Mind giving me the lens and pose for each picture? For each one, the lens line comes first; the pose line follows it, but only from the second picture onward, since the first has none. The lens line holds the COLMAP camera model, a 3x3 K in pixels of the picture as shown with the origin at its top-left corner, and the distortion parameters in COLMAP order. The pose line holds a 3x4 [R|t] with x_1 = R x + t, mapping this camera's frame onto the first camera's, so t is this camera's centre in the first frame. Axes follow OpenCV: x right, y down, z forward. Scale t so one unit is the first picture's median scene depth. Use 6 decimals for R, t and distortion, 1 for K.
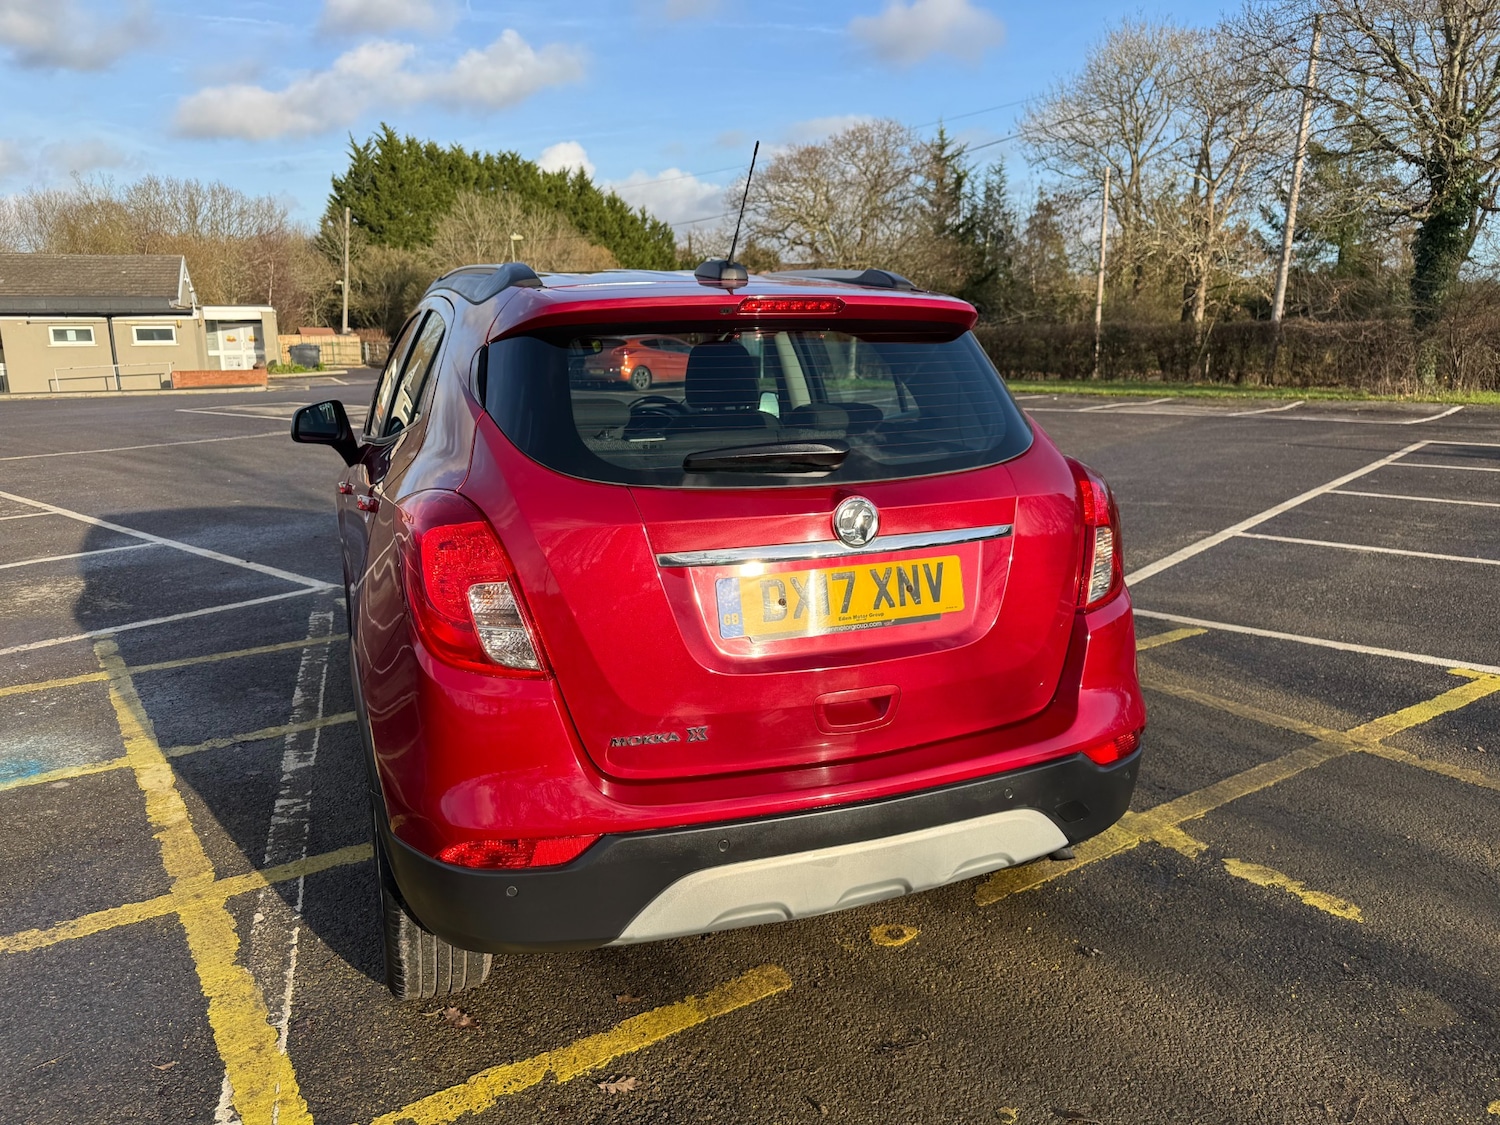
lens RADIAL K [[1061.6, 0, 741.7], [0, 1061.6, 561.9], [0, 0, 1]] dist [0.031530, -0.038174]
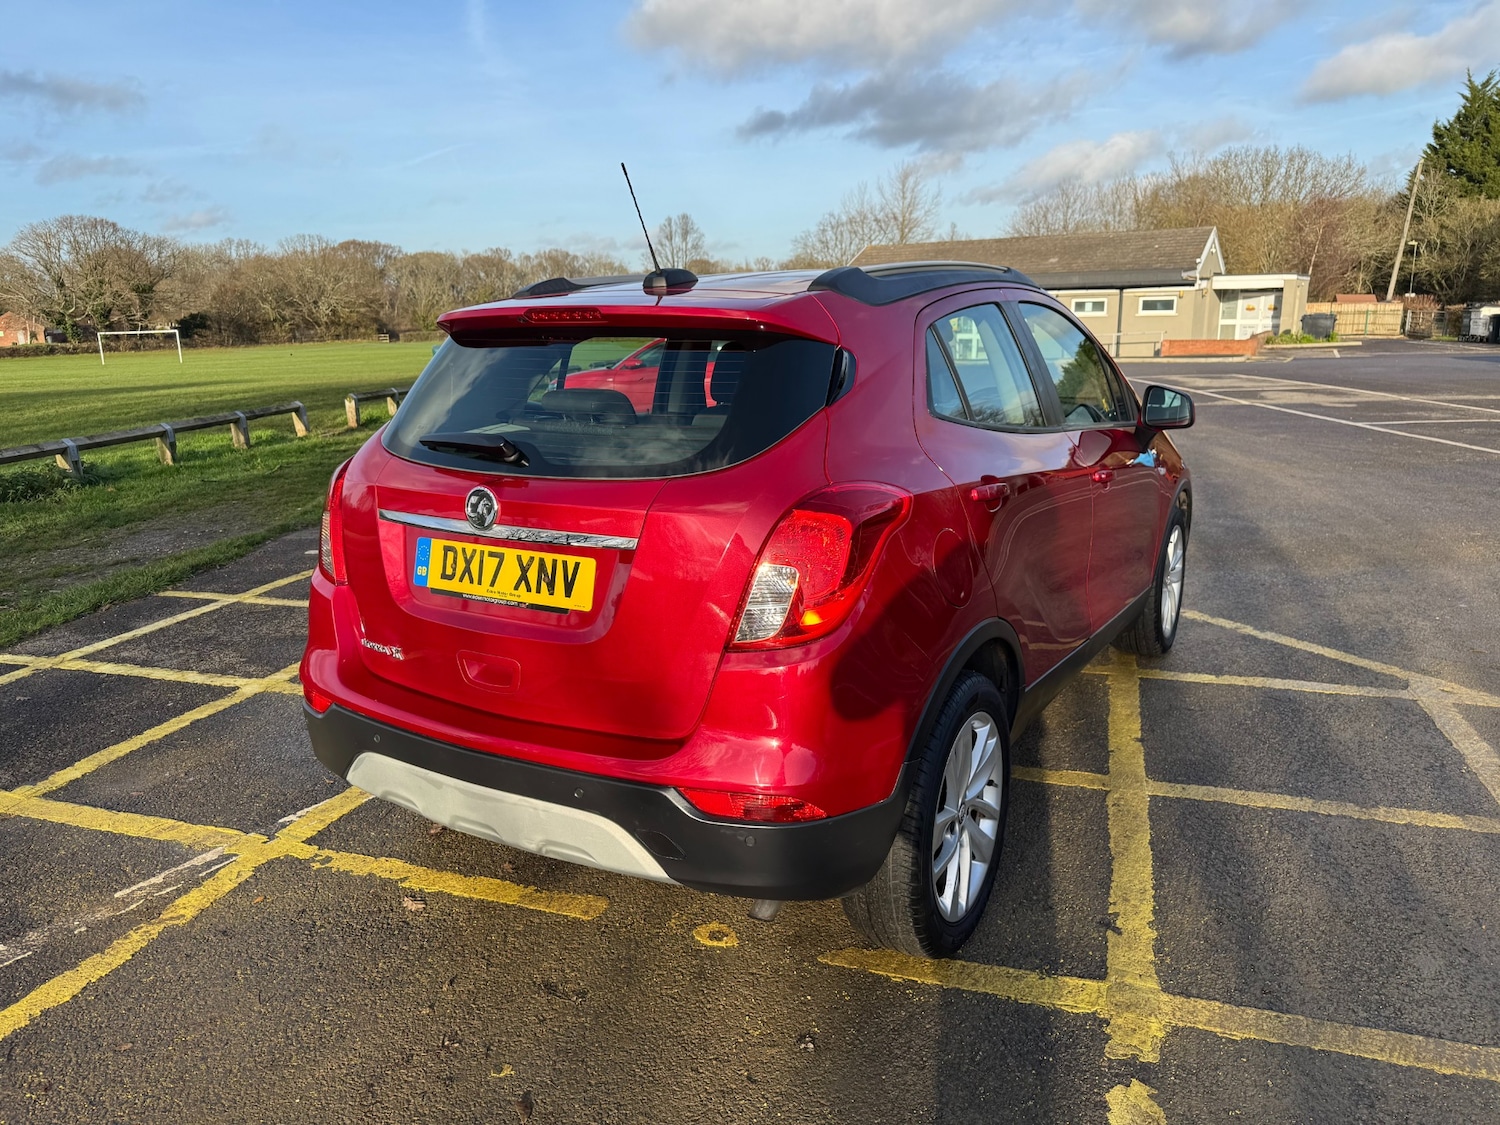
lens RADIAL K [[1061.6, 0, 746.9], [0, 1061.6, 566.4], [0, 0, 1]] dist [0.031530, -0.038174]
pose [[0.611287, 0.180759, -0.770490, 0.230827], [-0.154849, 0.982067, 0.107543, -0.028204], [0.776112, 0.053570, 0.628315, 0.097683]]
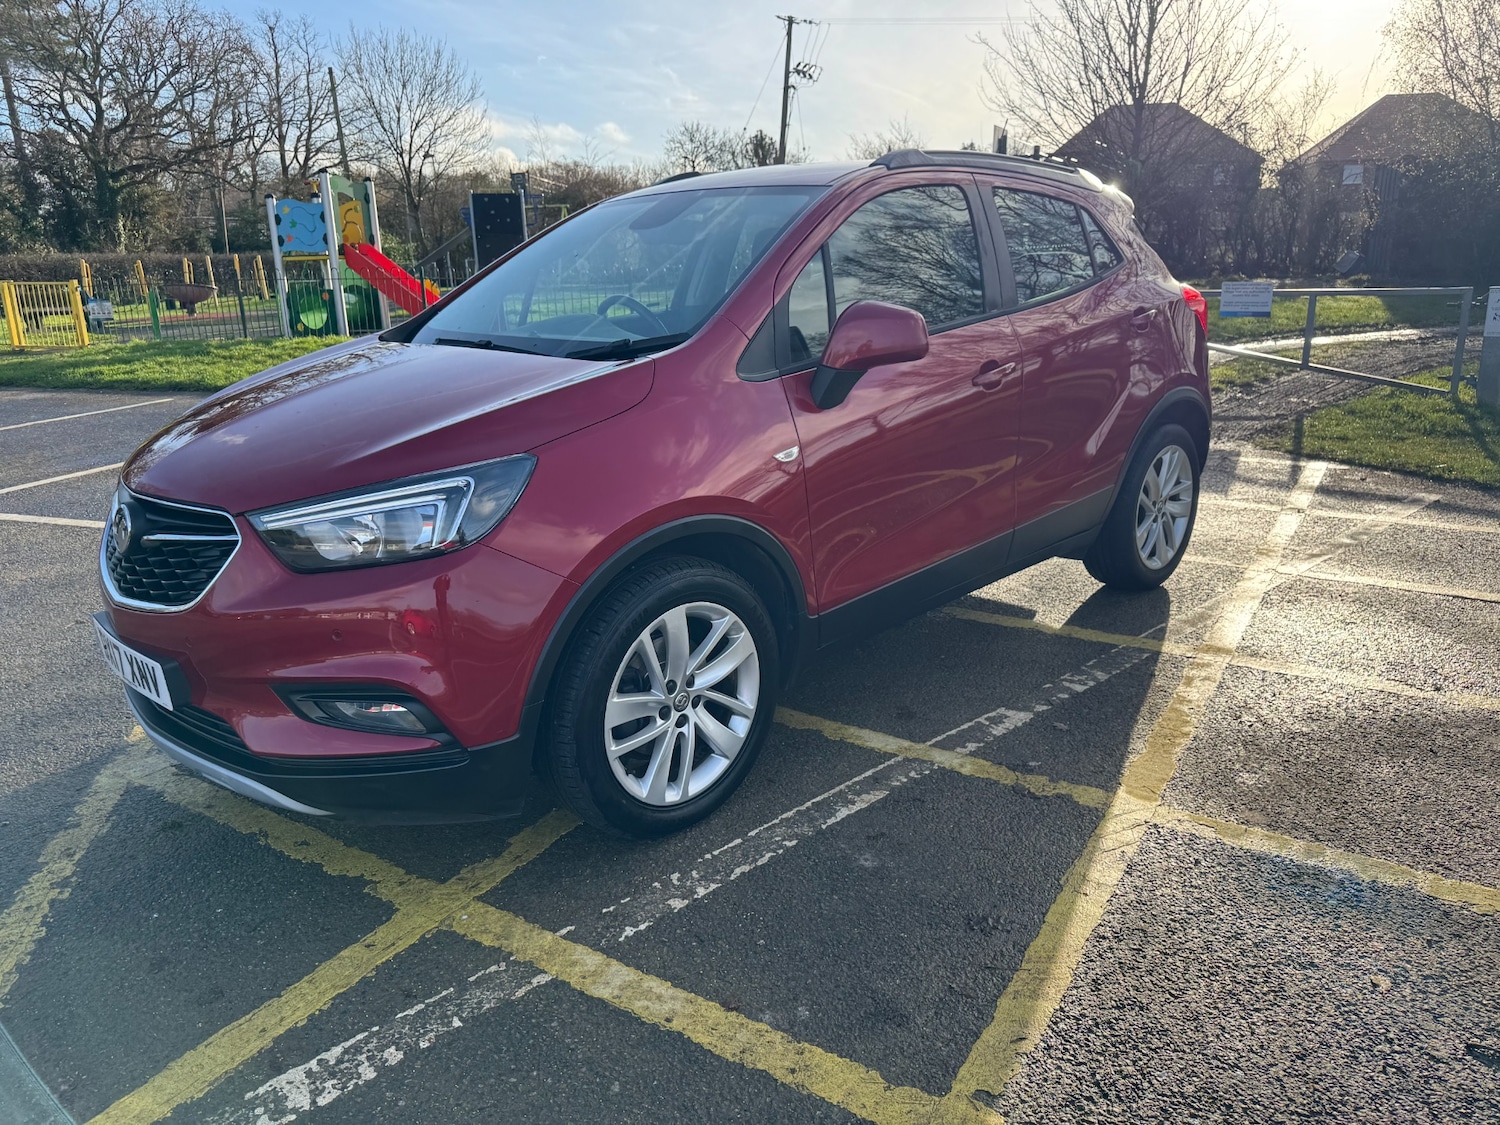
lens RADIAL K [[1059.6, 0, 741.6], [0, 1059.6, 565.4], [0, 0, 1]] dist [0.017566, -0.020902]
pose [[-0.398780, -0.241031, 0.884804, -0.392125], [0.220372, 0.911381, 0.347592, -0.098484], [-0.890175, 0.333598, -0.310324, 0.528213]]
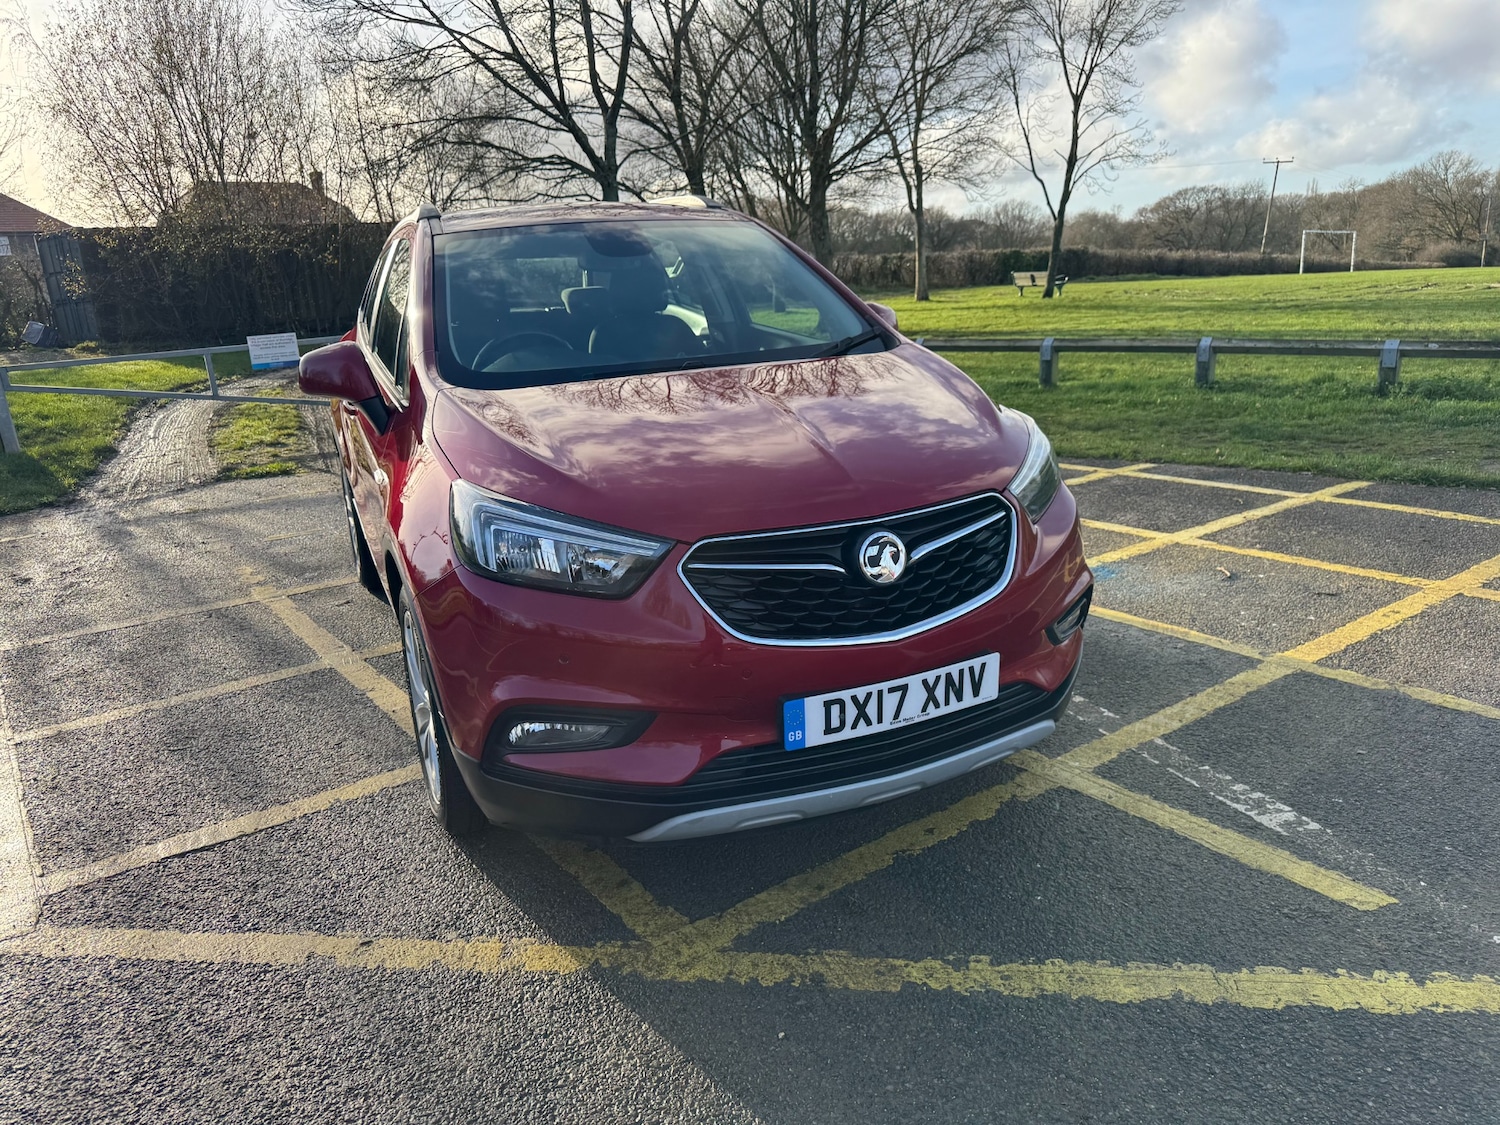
lens RADIAL K [[1061.6, 0, 739.0], [0, 1061.6, 560.5], [0, 0, 1]] dist [0.031530, -0.038174]
pose [[-0.996931, 0.076688, -0.015701, -0.093653], [0.060607, 0.883121, 0.465215, -0.155632], [0.049543, 0.462835, -0.885059, 0.763972]]
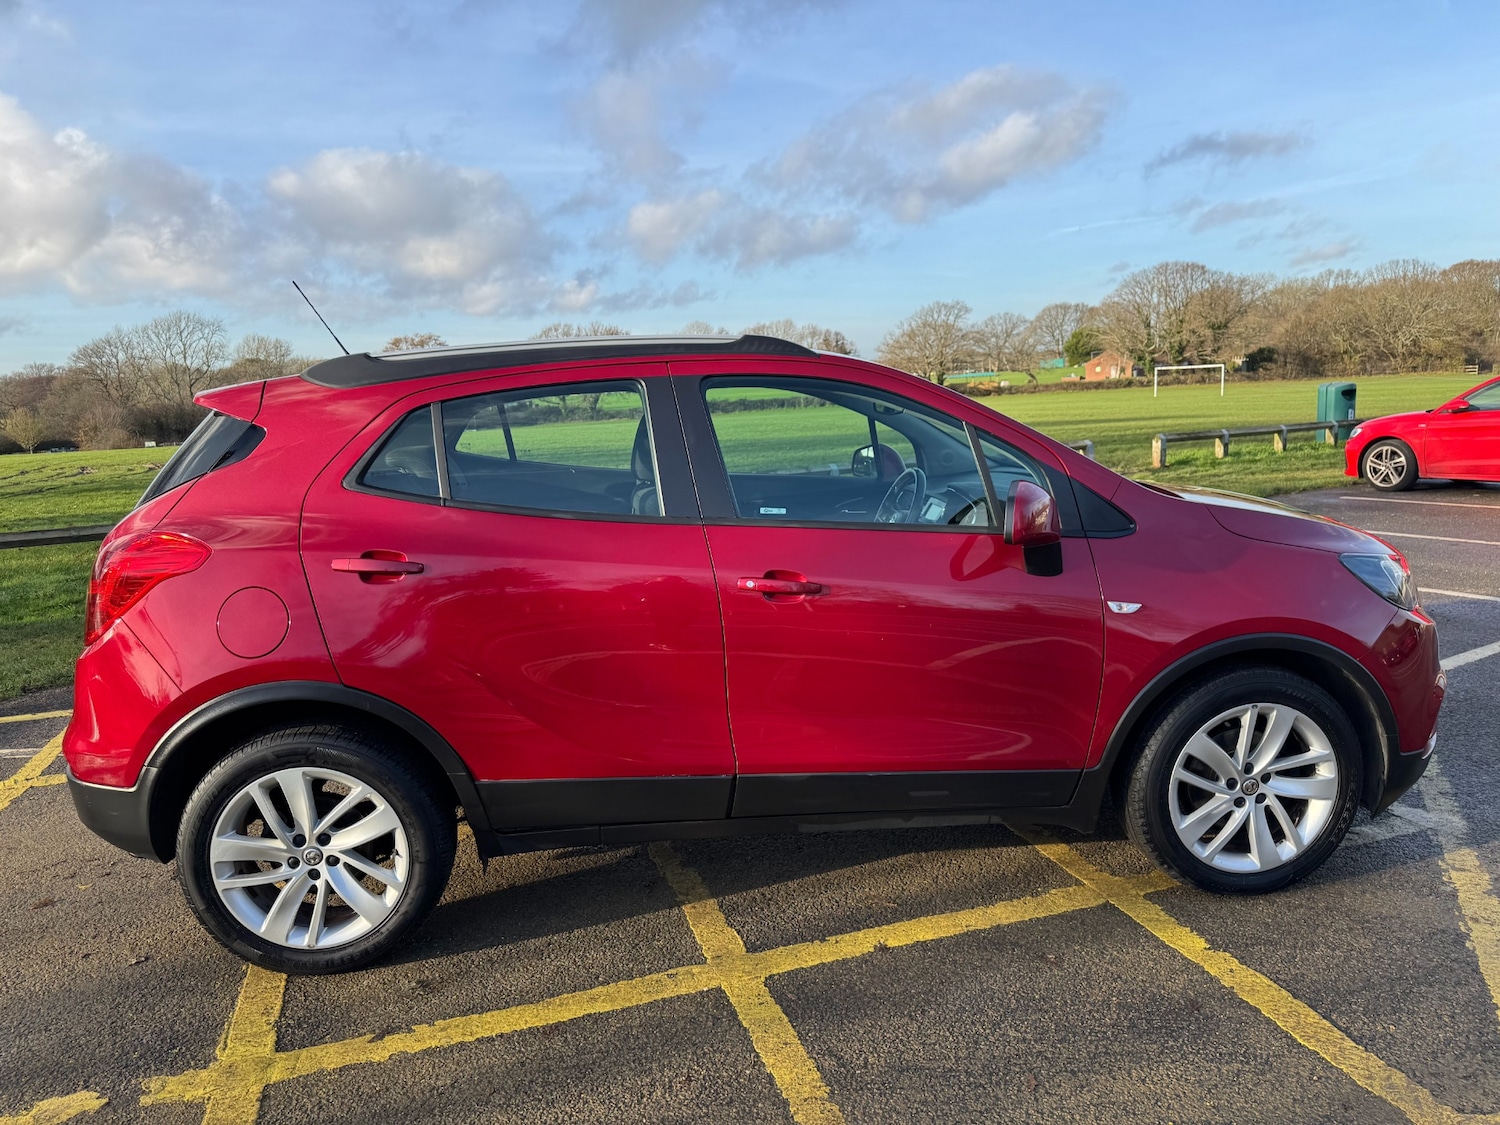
lens RADIAL K [[1061.6, 0, 748.6], [0, 1061.6, 564.6], [0, 0, 1]] dist [0.031530, -0.038174]
pose [[-0.270534, 0.186021, -0.944567, 0.293266], [-0.164473, 0.957799, 0.235734, -0.106837], [0.948557, 0.219130, -0.228522, 0.455467]]
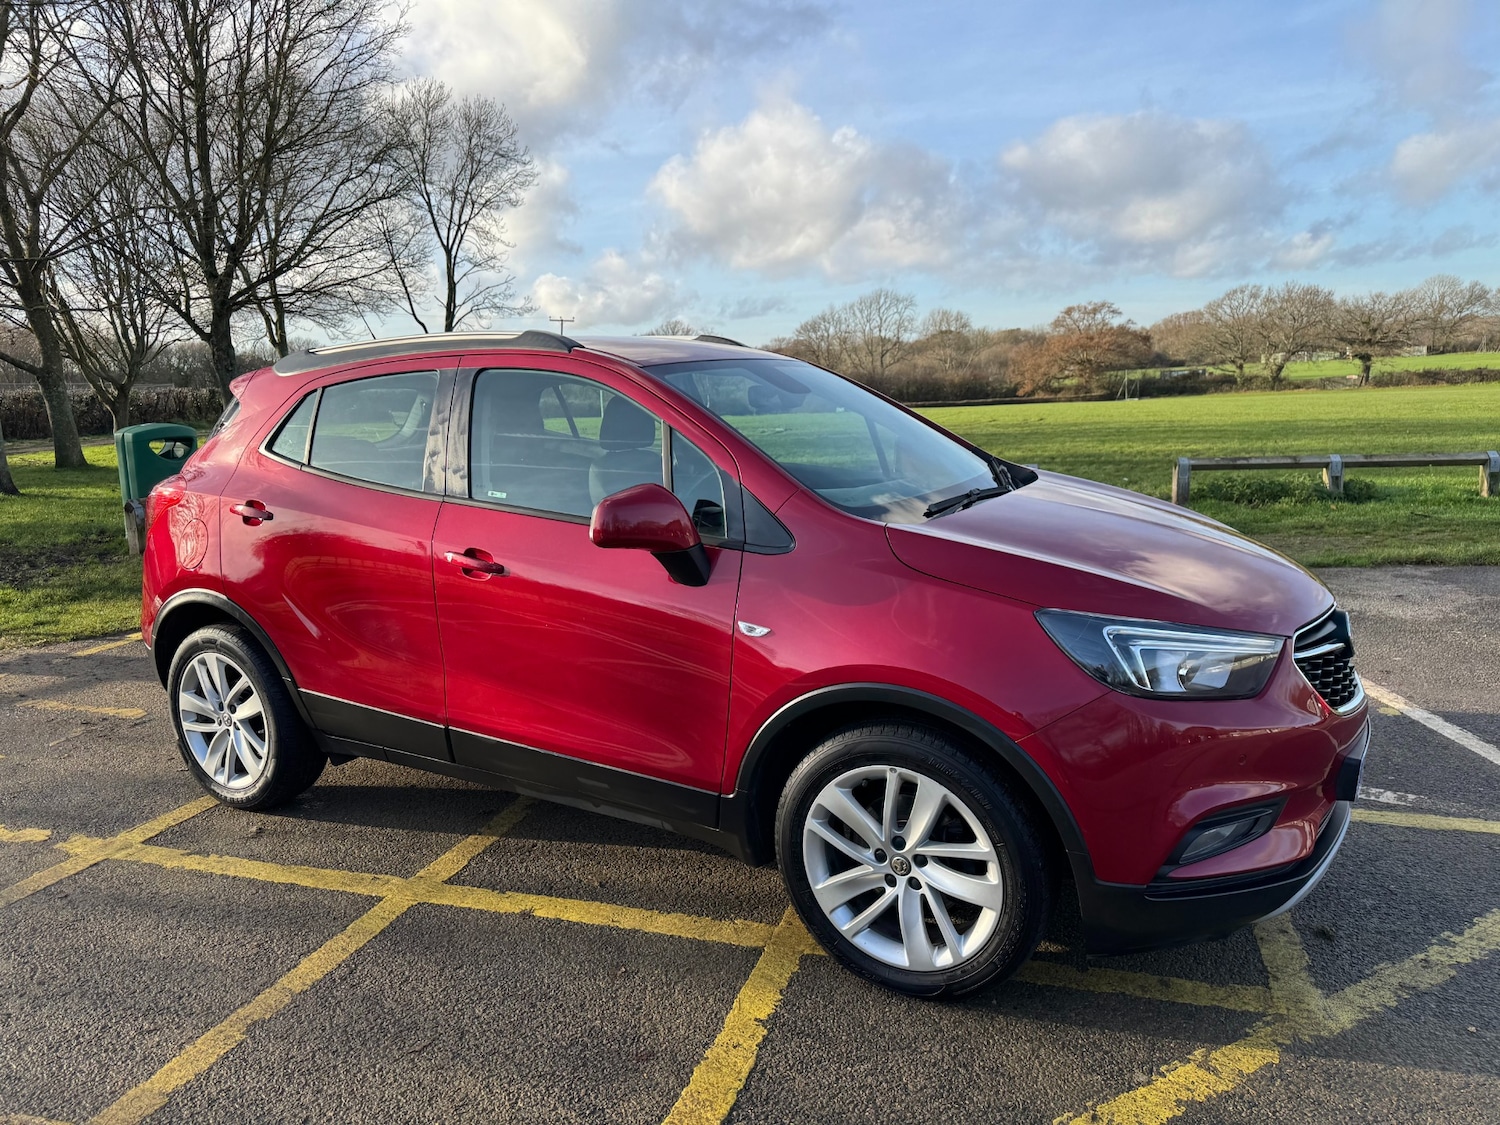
lens RADIAL K [[1061.6, 0, 740.4], [0, 1061.6, 561.5], [0, 0, 1]] dist [0.031530, -0.038174]
pose [[-0.780900, 0.144883, -0.607622, 0.156499], [-0.092809, 0.935023, 0.342226, -0.149642], [0.617723, 0.323637, -0.716712, 0.667308]]
